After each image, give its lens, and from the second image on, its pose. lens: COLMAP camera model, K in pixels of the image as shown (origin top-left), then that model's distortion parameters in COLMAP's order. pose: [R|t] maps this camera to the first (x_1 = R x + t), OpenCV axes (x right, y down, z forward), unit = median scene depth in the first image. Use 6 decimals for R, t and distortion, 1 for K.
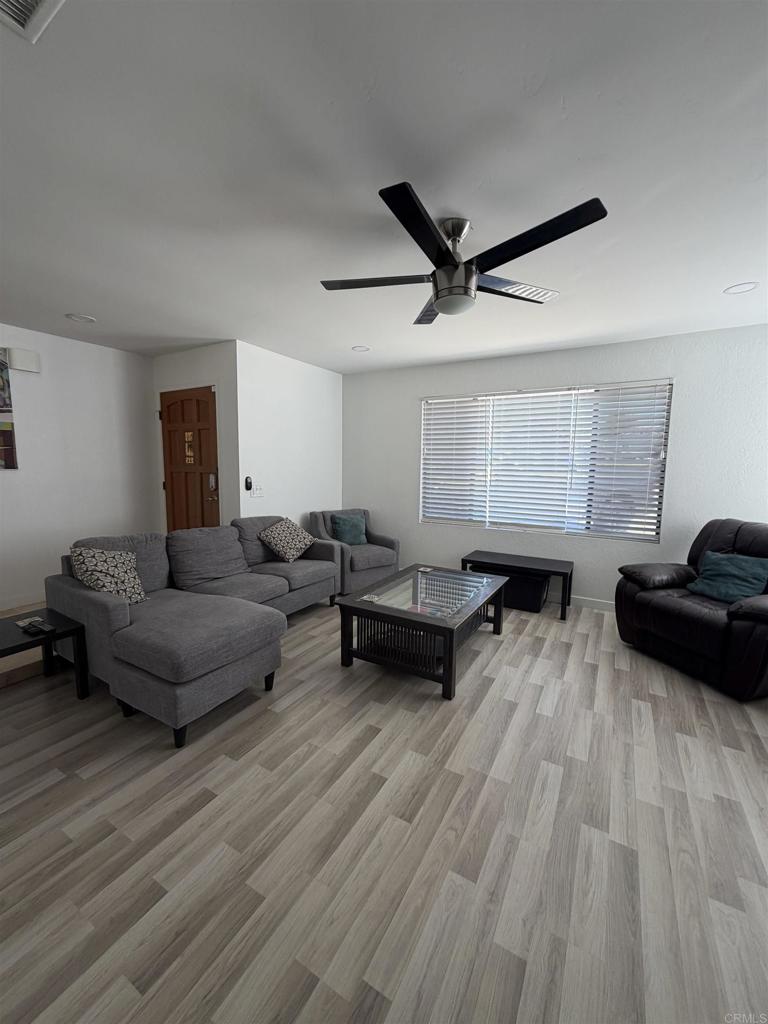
lens RADIAL K [[406.8, 0, 383.8], [0, 406.8, 510.2], [0, 0, 1]] dist [0.000016, -0.000019]
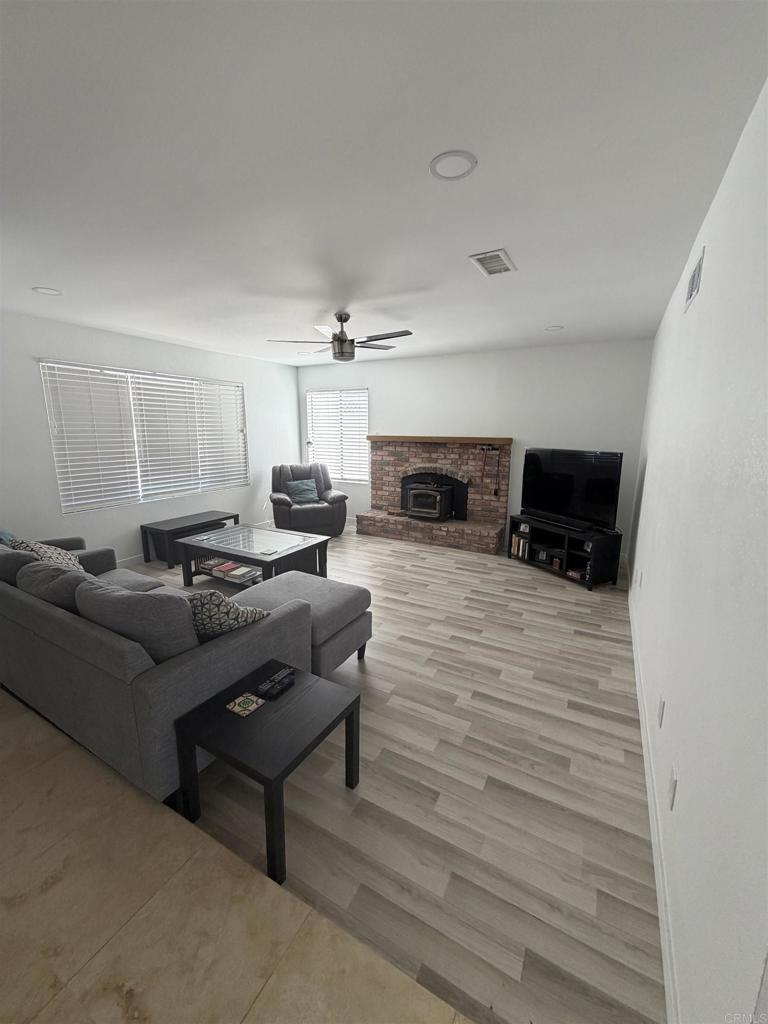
lens RADIAL K [[406.8, 0, 383.4], [0, 406.8, 509.6], [0, 0, 1]] dist [0.000016, -0.000019]
pose [[-0.020639, -0.211892, 0.977075, -2.359323], [0.106934, 0.971209, 0.212878, -0.280290], [-0.994052, 0.108876, 0.002614, 1.151731]]
